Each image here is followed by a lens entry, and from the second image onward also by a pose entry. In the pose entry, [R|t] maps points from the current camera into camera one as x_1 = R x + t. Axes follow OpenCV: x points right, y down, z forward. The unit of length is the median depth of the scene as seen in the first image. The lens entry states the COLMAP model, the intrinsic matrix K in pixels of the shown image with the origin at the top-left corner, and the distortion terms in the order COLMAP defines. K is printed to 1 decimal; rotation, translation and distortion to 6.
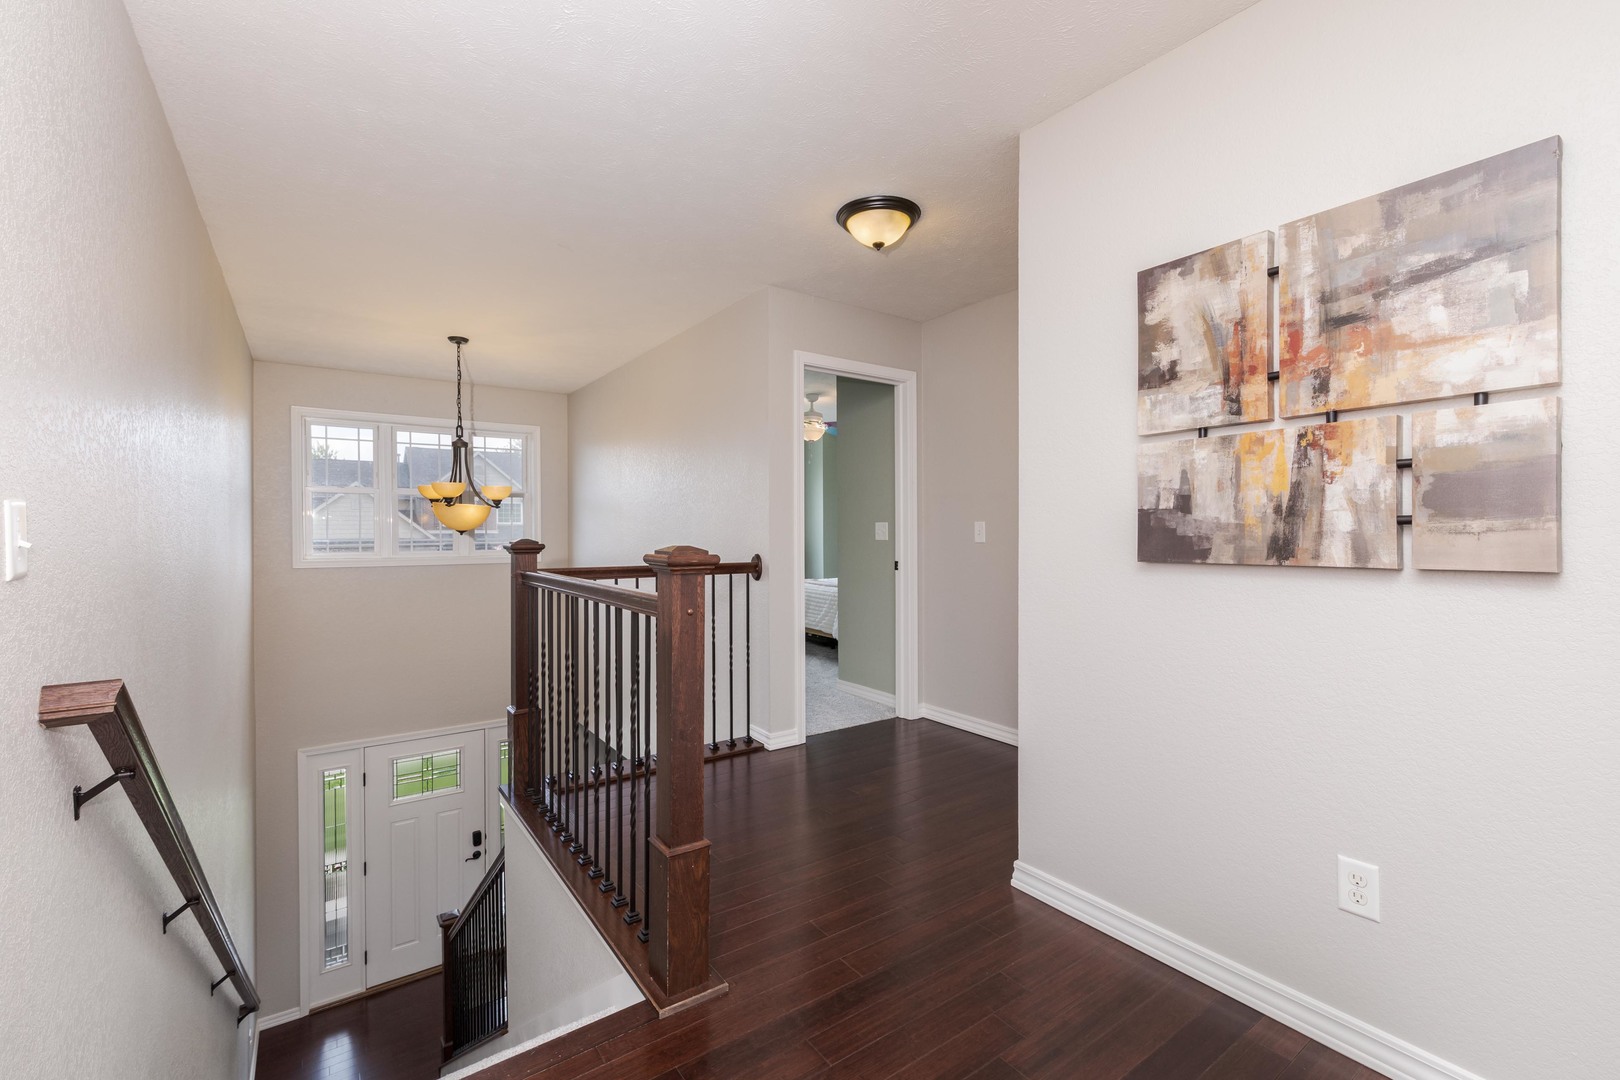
lens RADIAL K [[696.1, 0, 822.8], [0, 696.1, 533.5], [0, 0, 1]] dist [0.001746, -0.001134]
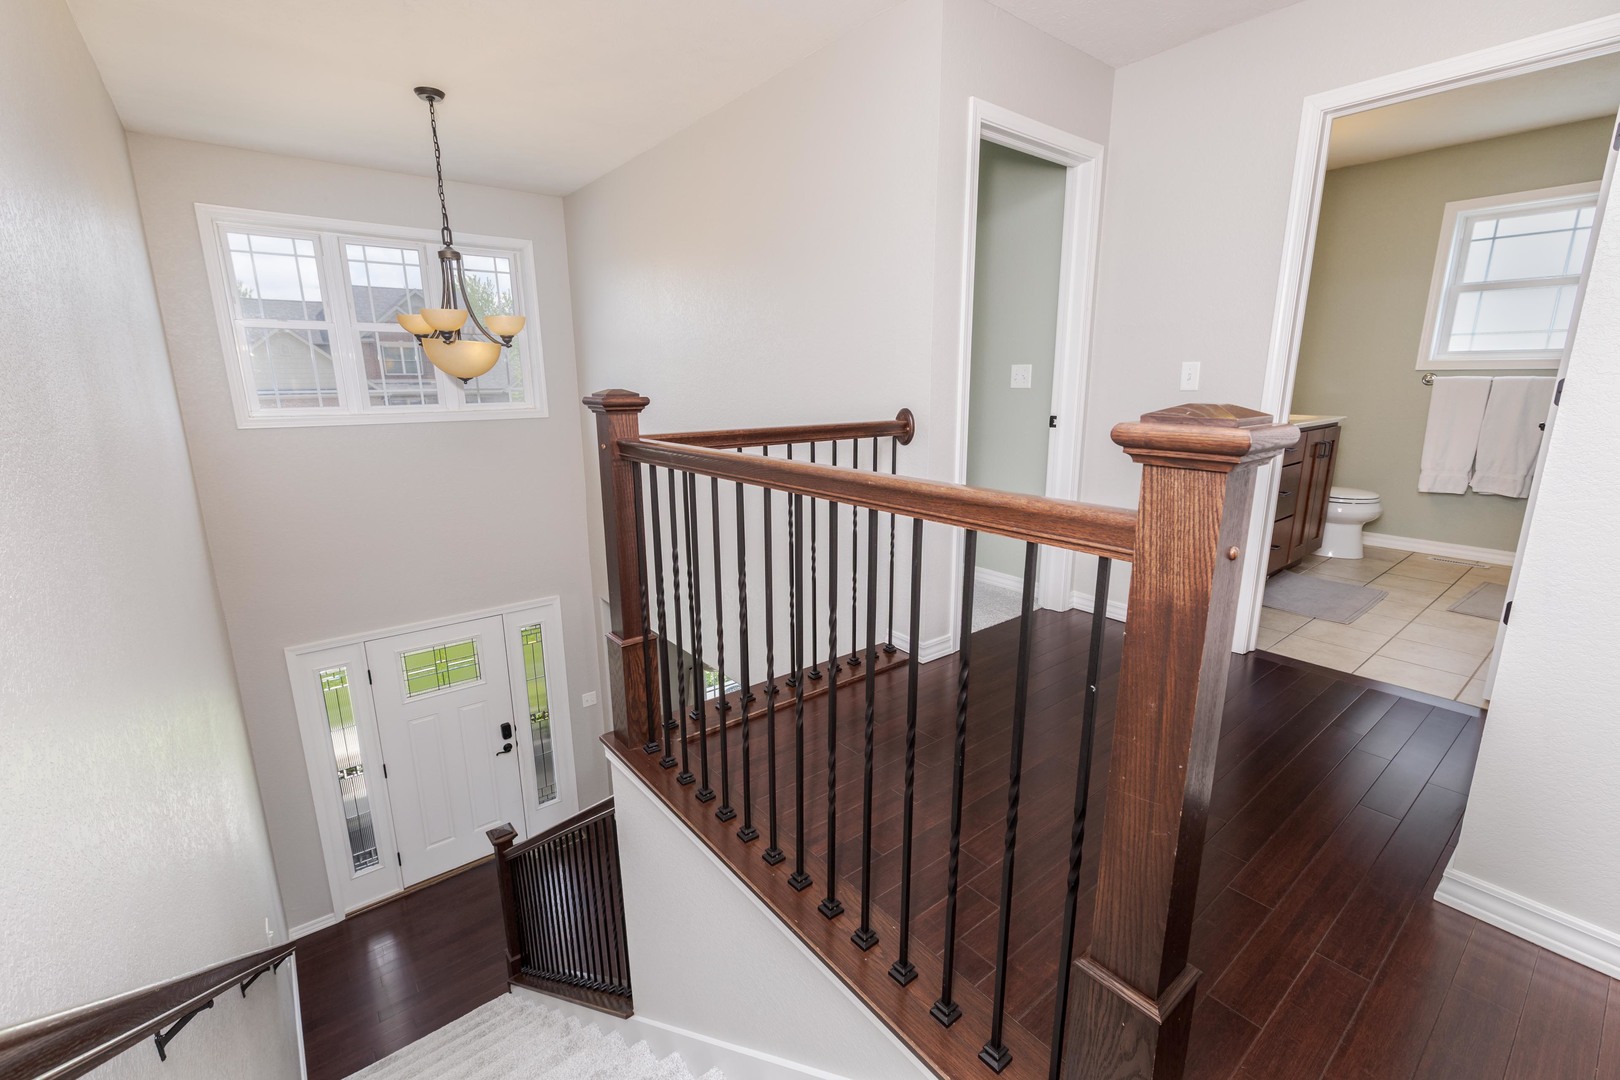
lens RADIAL K [[696.1, 0, 822.8], [0, 696.1, 533.5], [0, 0, 1]] dist [0.001746, -0.001134]
pose [[0.998541, -0.016081, 0.051544, -0.171932], [0.004666, 0.976746, 0.214350, 0.000714], [-0.053792, -0.213796, 0.975396, 0.207641]]
